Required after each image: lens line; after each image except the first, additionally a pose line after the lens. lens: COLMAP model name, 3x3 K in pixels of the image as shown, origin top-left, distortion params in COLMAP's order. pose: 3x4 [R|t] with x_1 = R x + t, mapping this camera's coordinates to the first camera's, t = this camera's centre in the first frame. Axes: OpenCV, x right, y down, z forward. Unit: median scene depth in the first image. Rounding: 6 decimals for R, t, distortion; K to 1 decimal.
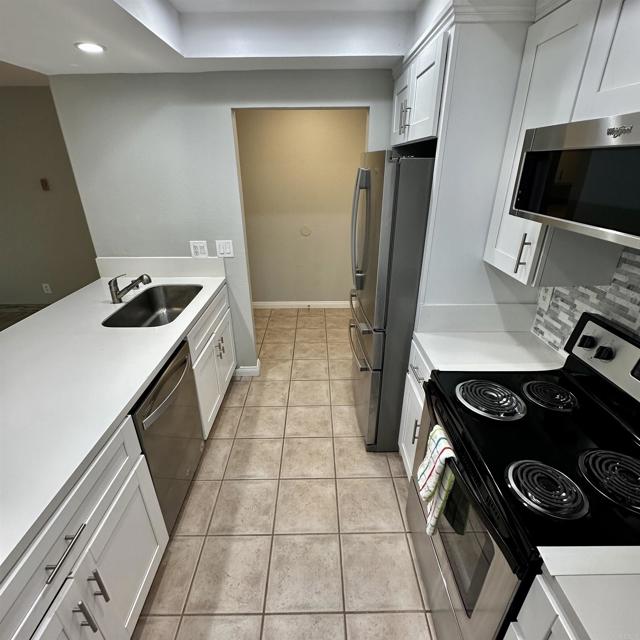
lens RADIAL K [[340.3, 0, 323.7], [0, 340.3, 319.3], [0, 0, 1]] dist [-0.010753, 0.002869]
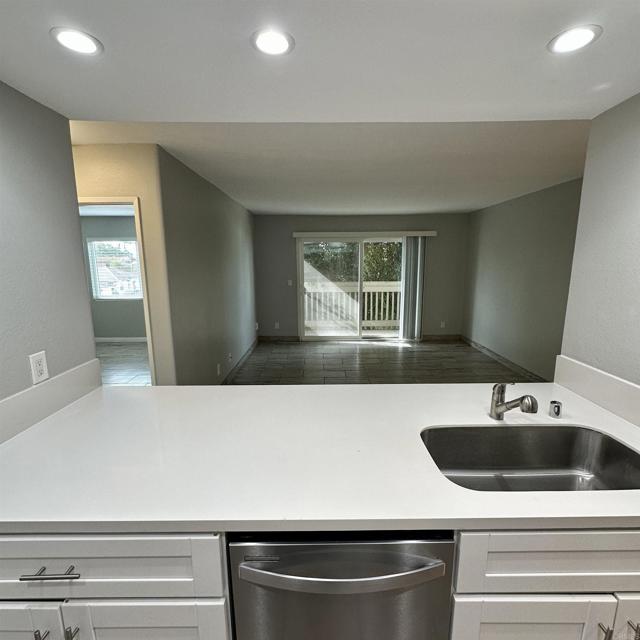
lens RADIAL K [[340.3, 0, 321.4], [0, 340.3, 321.8], [0, 0, 1]] dist [-0.010753, 0.002869]
pose [[-0.017269, 0.178298, -0.983825, 0.024608], [-0.409595, 0.896357, 0.169636, -0.225736], [0.912104, 0.405899, 0.057551, 0.675071]]
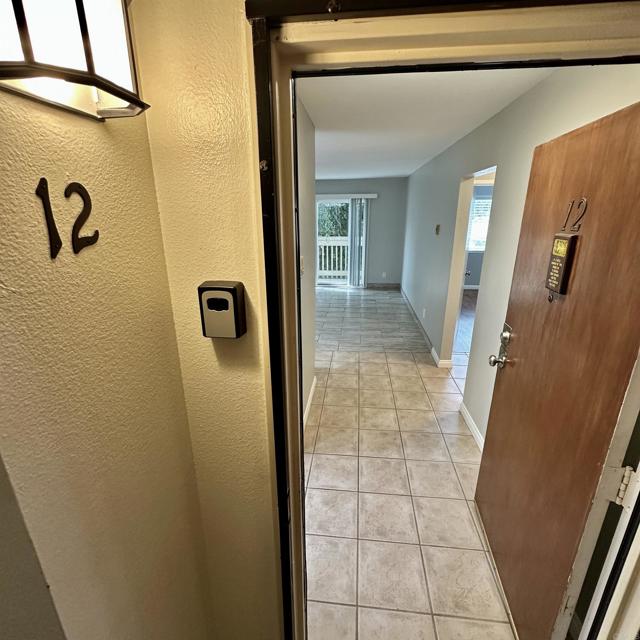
lens RADIAL K [[340.3, 0, 322.0], [0, 340.3, 320.3], [0, 0, 1]] dist [-0.010753, 0.002869]
pose [[-0.130943, 0.304730, -0.943395, 0.813476], [-0.407494, 0.850944, 0.331427, -0.740400], [0.903771, 0.427825, 0.012751, 1.575545]]
